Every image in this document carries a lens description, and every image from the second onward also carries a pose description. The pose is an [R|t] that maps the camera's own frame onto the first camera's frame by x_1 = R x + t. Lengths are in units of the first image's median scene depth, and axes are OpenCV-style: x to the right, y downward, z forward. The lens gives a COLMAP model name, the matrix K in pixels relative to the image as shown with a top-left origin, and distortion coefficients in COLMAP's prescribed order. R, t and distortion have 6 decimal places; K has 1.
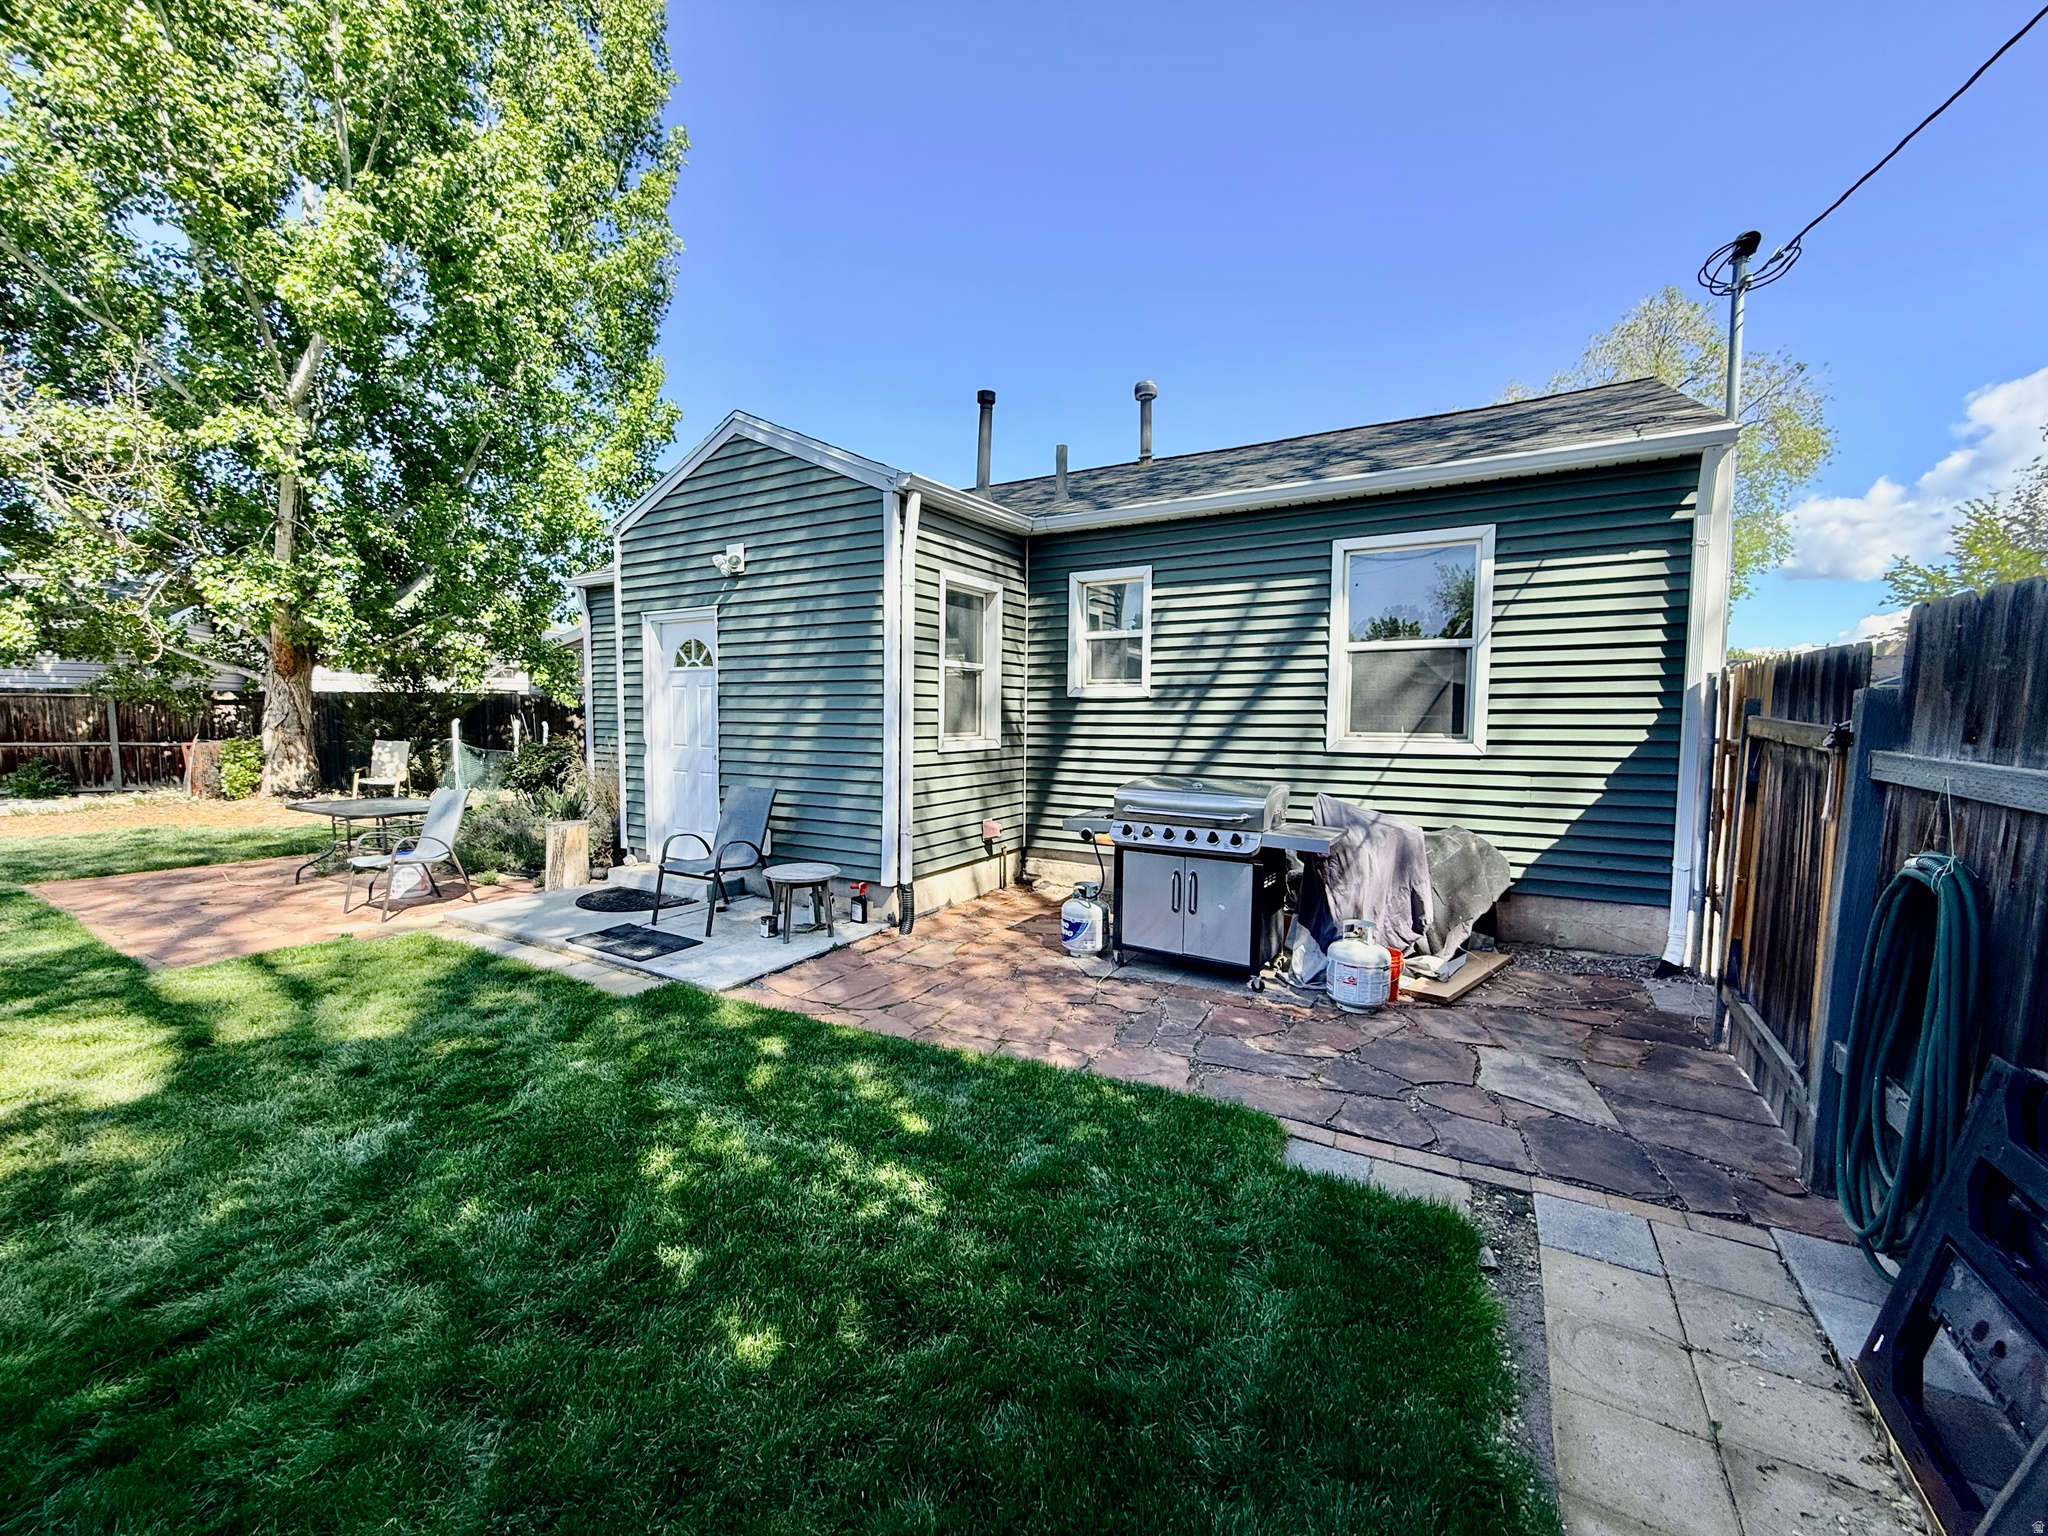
lens RADIAL K [[810.1, 0, 1018.2], [0, 810.1, 767.4], [0, 0, 1]] dist [-0.000589, 0.000091]
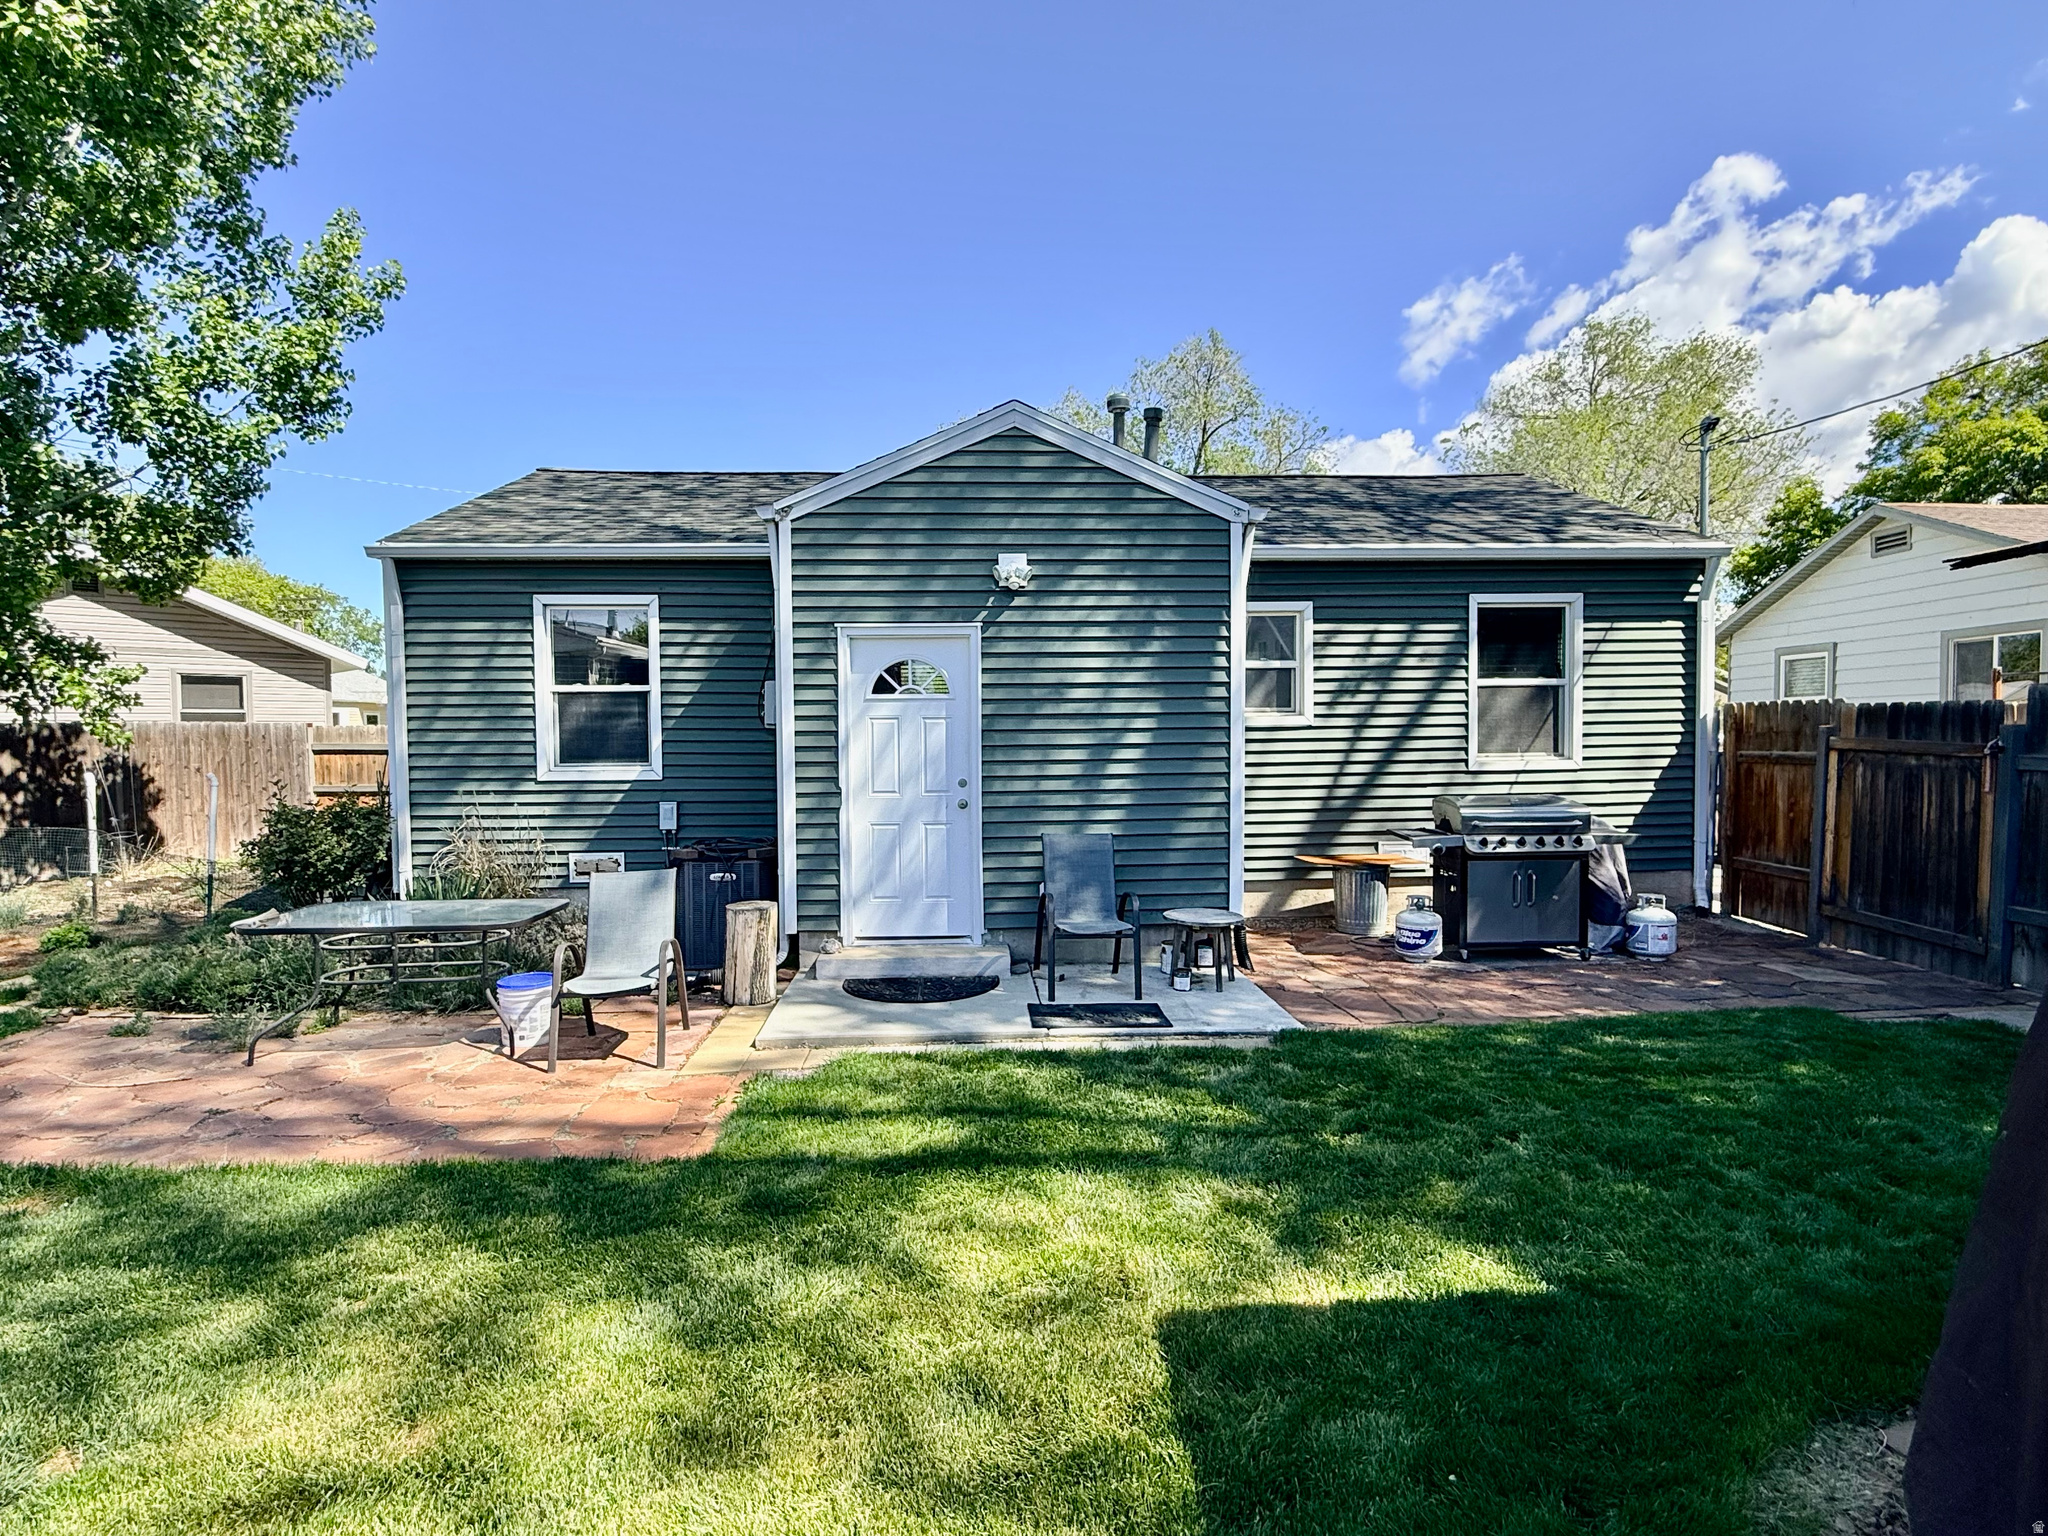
lens RADIAL K [[1040.9, 0, 1022.3], [0, 1040.9, 768.6], [0, 0, 1]] dist [-0.005285, 0.000153]
pose [[0.836054, -0.033992, 0.547594, -0.999973], [0.052456, 0.998459, -0.018109, -0.029191], [-0.546134, 0.043865, 0.836548, 0.086153]]
